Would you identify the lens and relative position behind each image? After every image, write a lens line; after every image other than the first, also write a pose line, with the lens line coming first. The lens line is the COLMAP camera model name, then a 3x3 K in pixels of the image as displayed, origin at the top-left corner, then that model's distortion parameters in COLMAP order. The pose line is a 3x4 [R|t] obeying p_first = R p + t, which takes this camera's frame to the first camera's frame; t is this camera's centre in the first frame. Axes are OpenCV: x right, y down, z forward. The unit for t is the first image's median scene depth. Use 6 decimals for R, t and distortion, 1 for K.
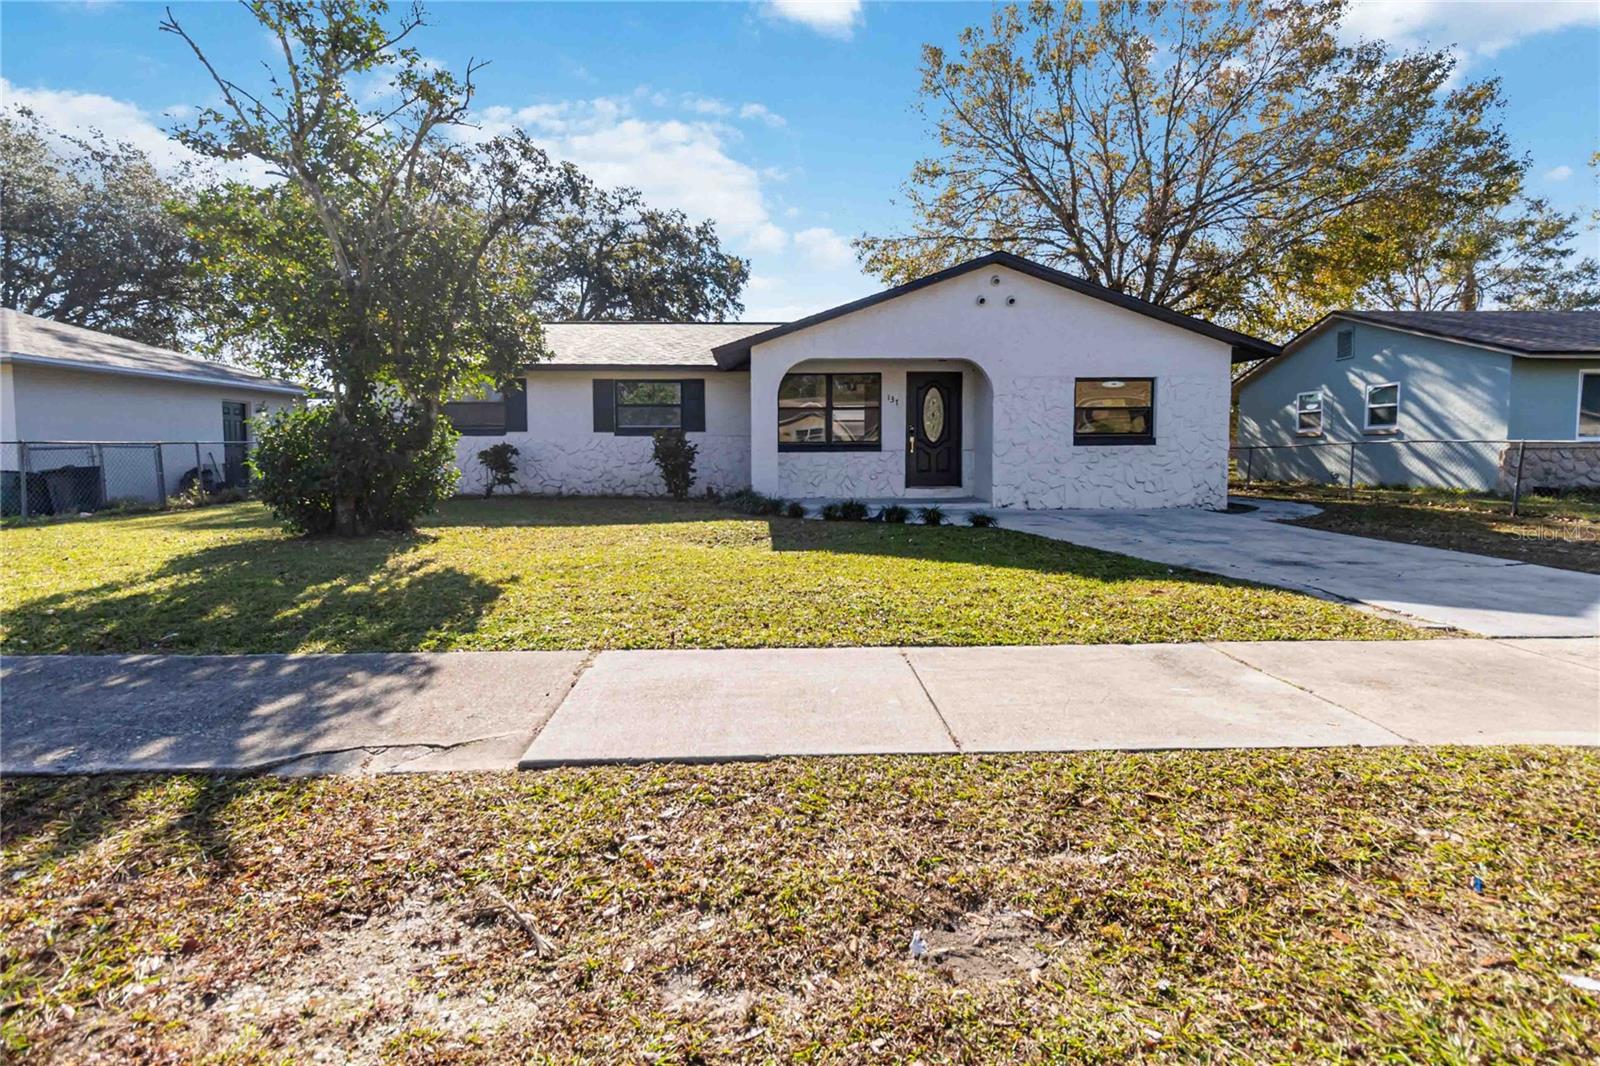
lens RADIAL K [[757.2, 0, 816.2], [0, 757.2, 509.3], [0, 0, 1]] dist [0.005137, 0.001743]
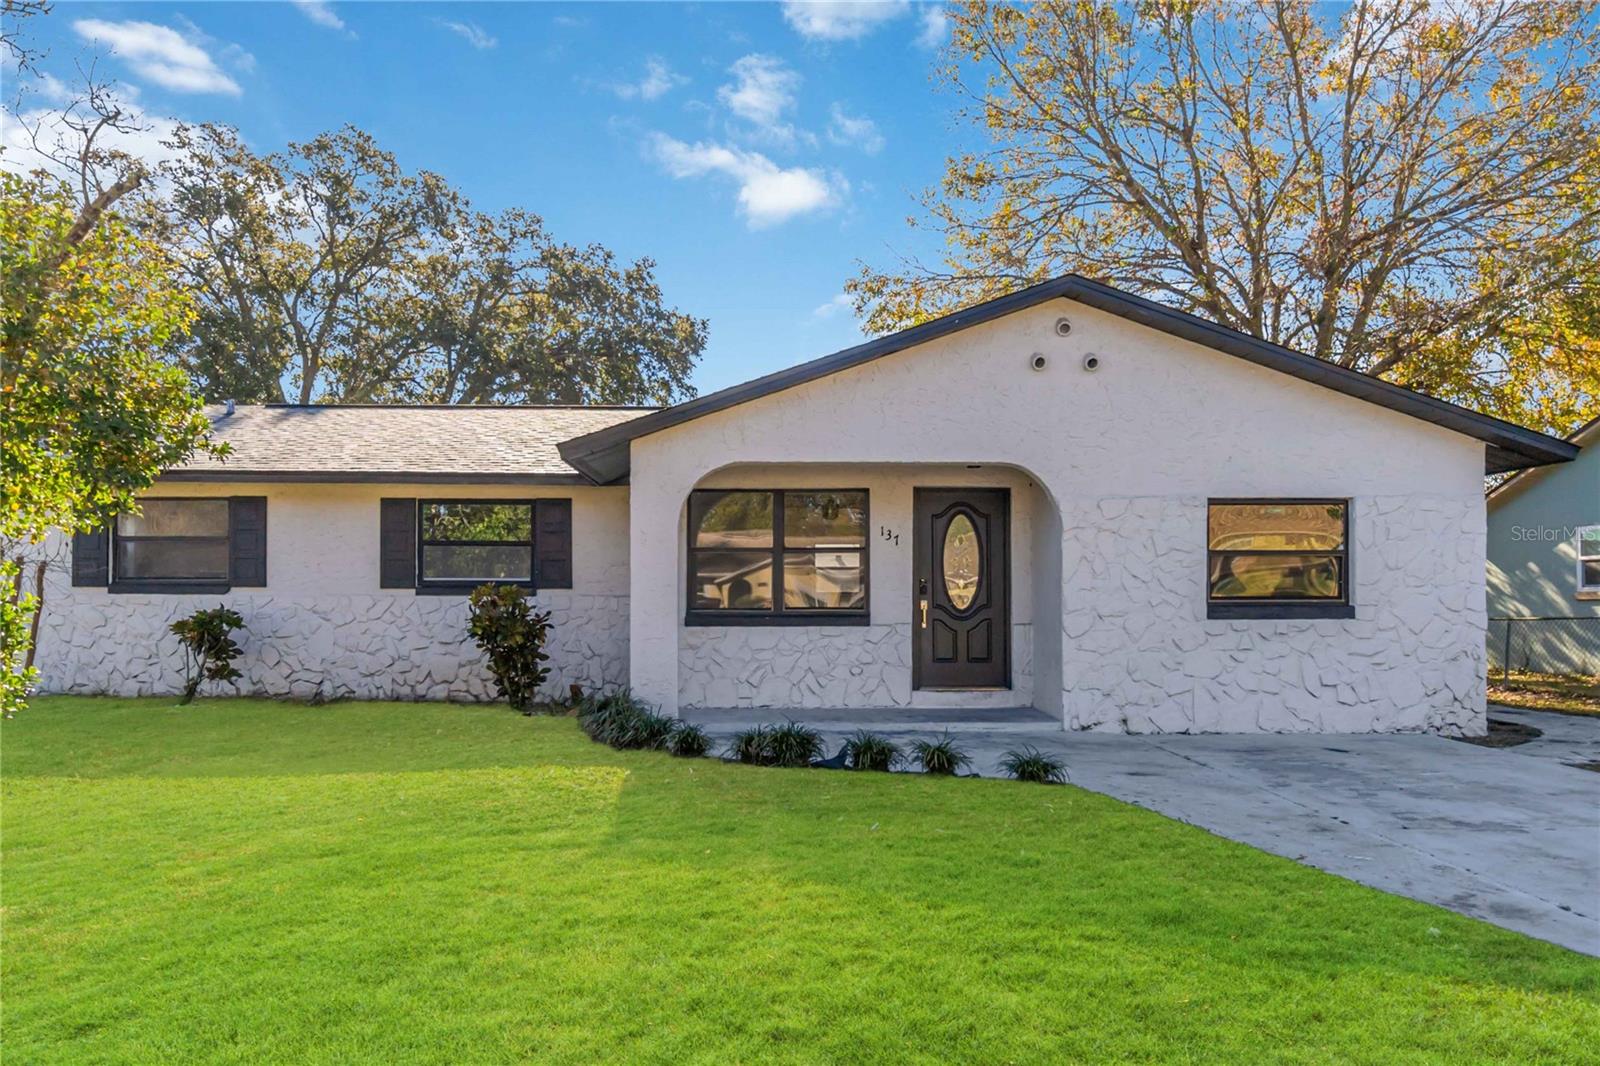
lens RADIAL K [[1020.9, 0, 868.0], [0, 1020.9, 602.3], [0, 0, 1]] dist [-0.000540, 0.001282]
pose [[0.999984, 0.003599, 0.004313, 0.077241], [-0.003275, 0.997336, -0.072871, -0.036118], [-0.004564, 0.072855, 0.997332, 0.223694]]
